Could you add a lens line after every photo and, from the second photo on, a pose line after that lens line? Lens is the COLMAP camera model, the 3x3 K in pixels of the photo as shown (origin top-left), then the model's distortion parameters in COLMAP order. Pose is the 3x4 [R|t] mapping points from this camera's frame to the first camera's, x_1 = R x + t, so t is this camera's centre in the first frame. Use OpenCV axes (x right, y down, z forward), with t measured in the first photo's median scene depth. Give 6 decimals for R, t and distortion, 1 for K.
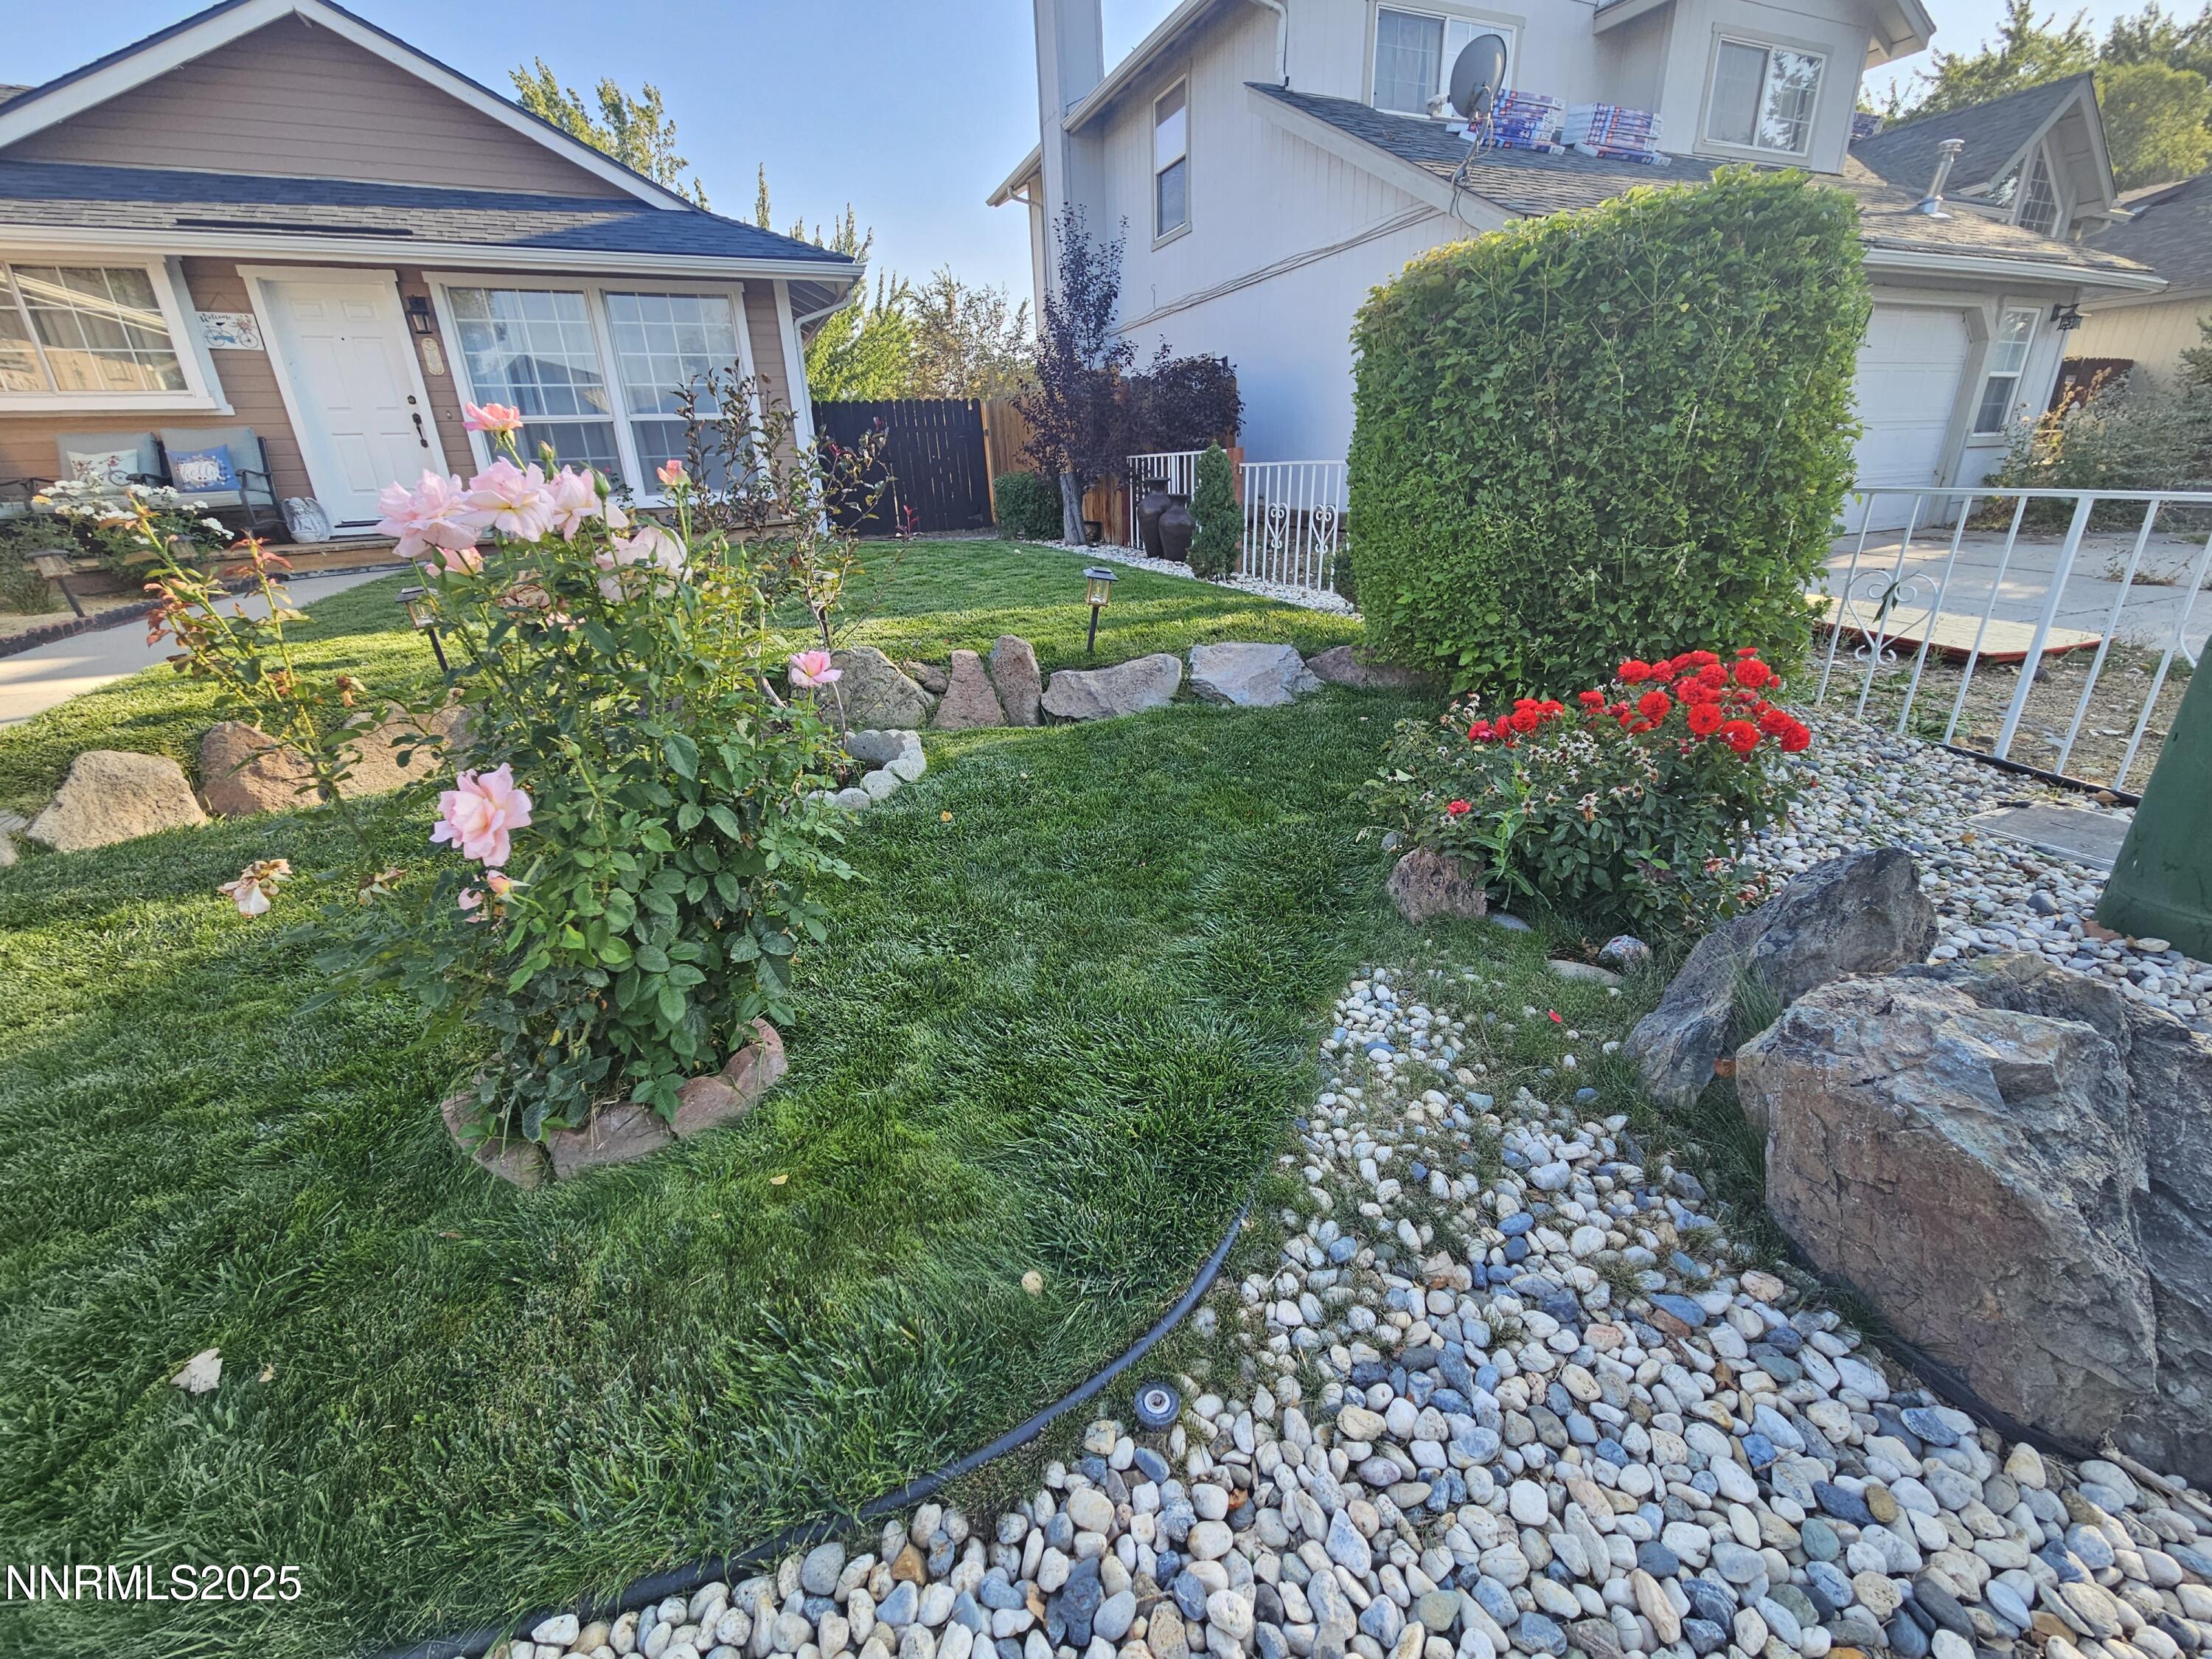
lens RADIAL K [[906.8, 0, 1110.7], [0, 906.8, 818.8], [0, 0, 1]] dist [0.007292, -0.002798]
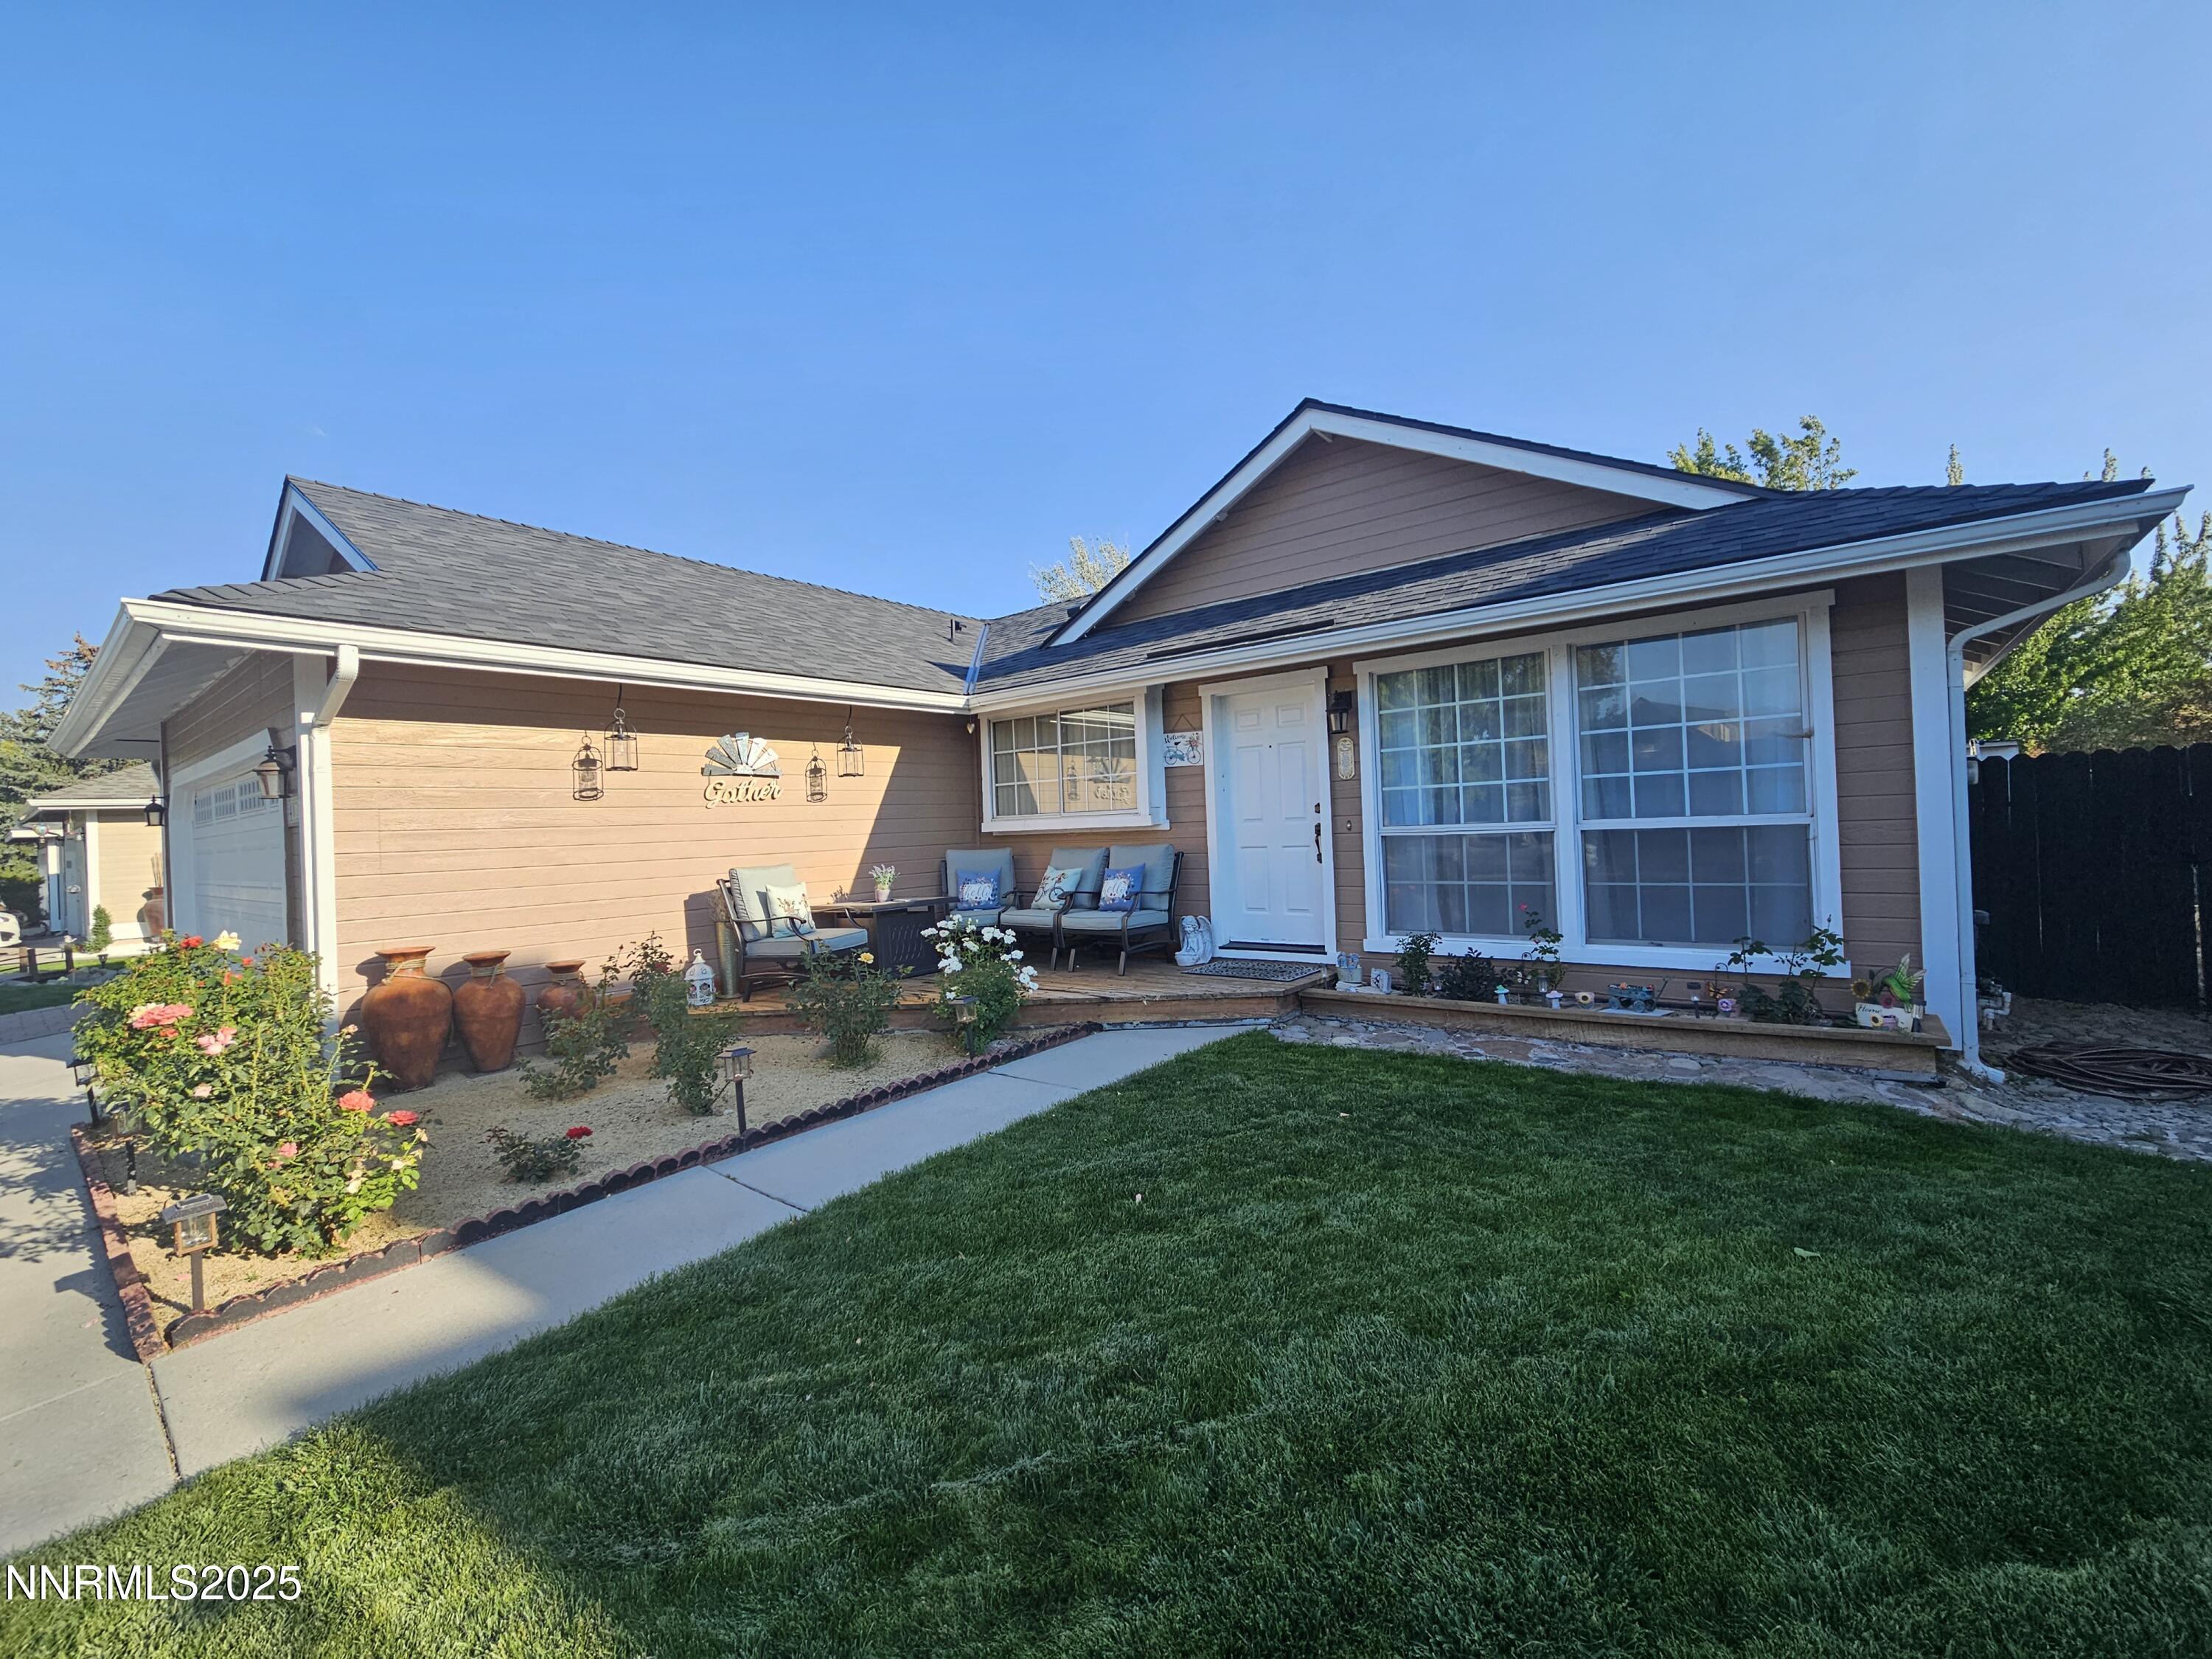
lens RADIAL K [[913.4, 0, 1107.6], [0, 913.4, 818.1], [0, 0, 1]] dist [0.001806, 0.000713]
pose [[0.480061, 0.007674, -0.877202, -0.141918], [-0.293701, 0.943658, -0.152477, -0.265919], [0.826608, 0.330833, 0.455267, 0.466050]]
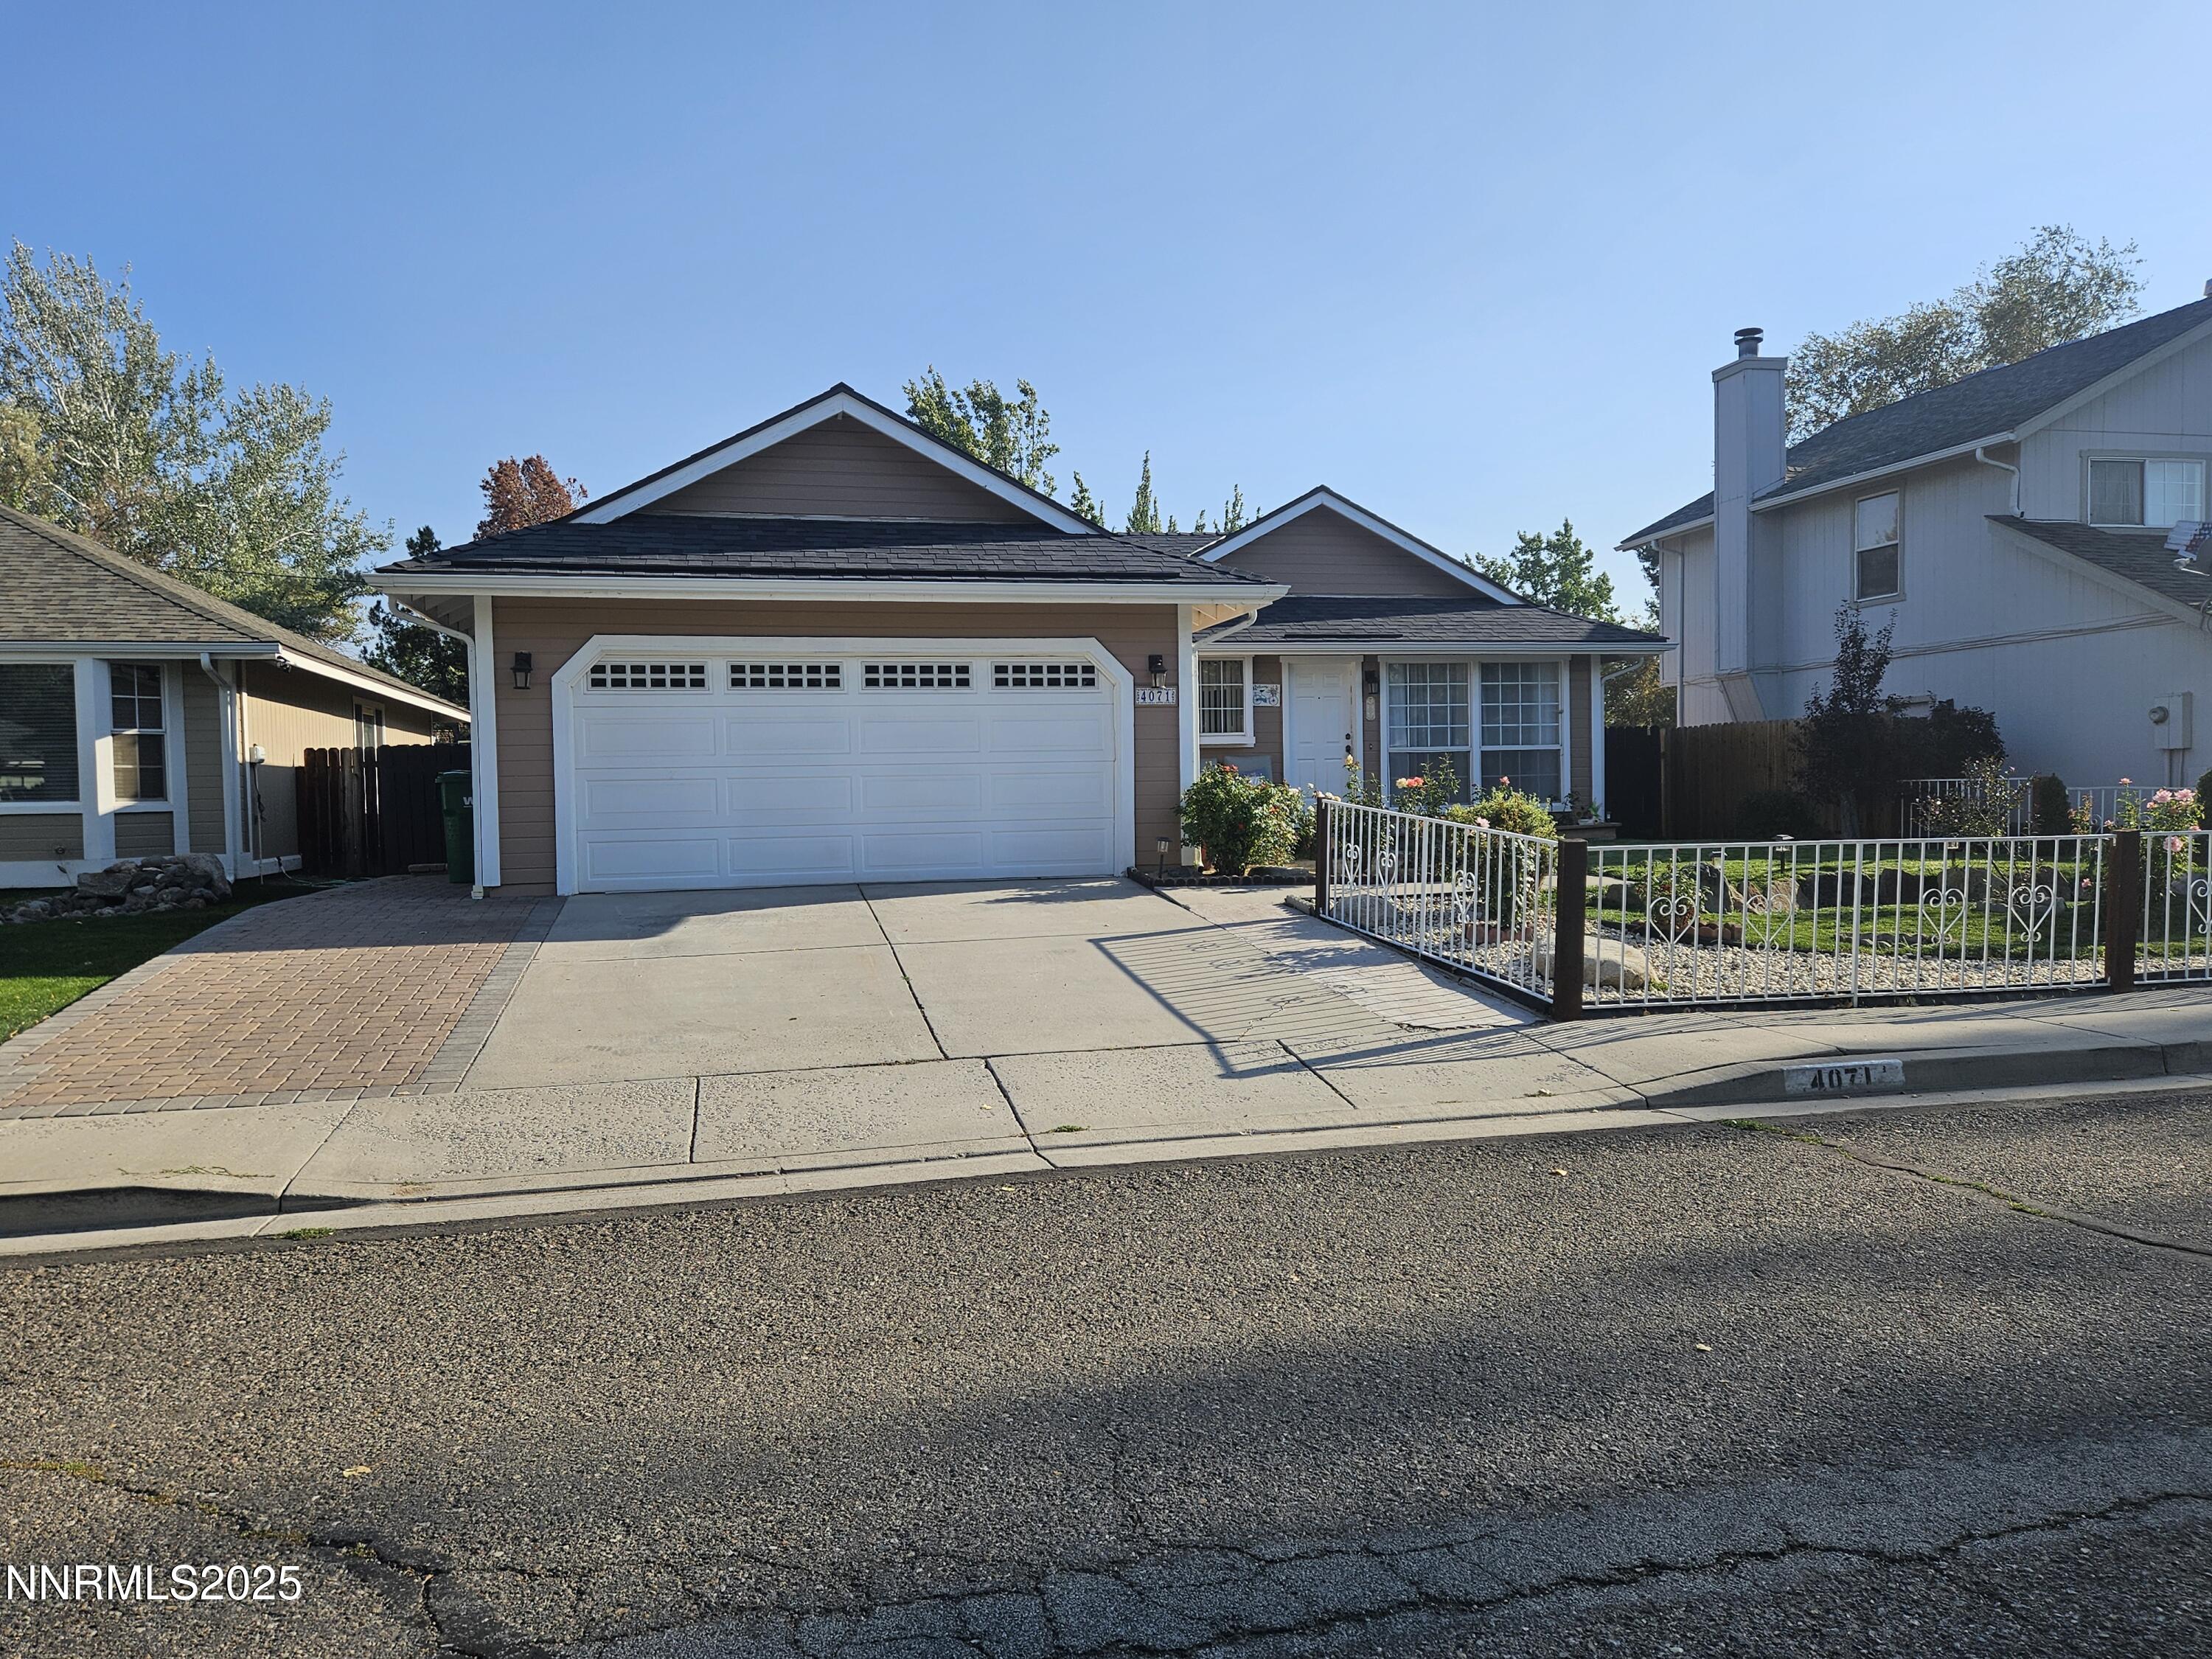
lens RADIAL K [[1574.3, 0, 1094.3], [0, 1574.3, 843.0], [0, 0, 1]] dist [0.085033, -0.079514]
pose [[0.984472, 0.020902, -0.174290, -0.707332], [-0.076938, 0.943815, -0.321393, 0.479397], [0.157780, 0.329812, 0.930768, -1.206284]]
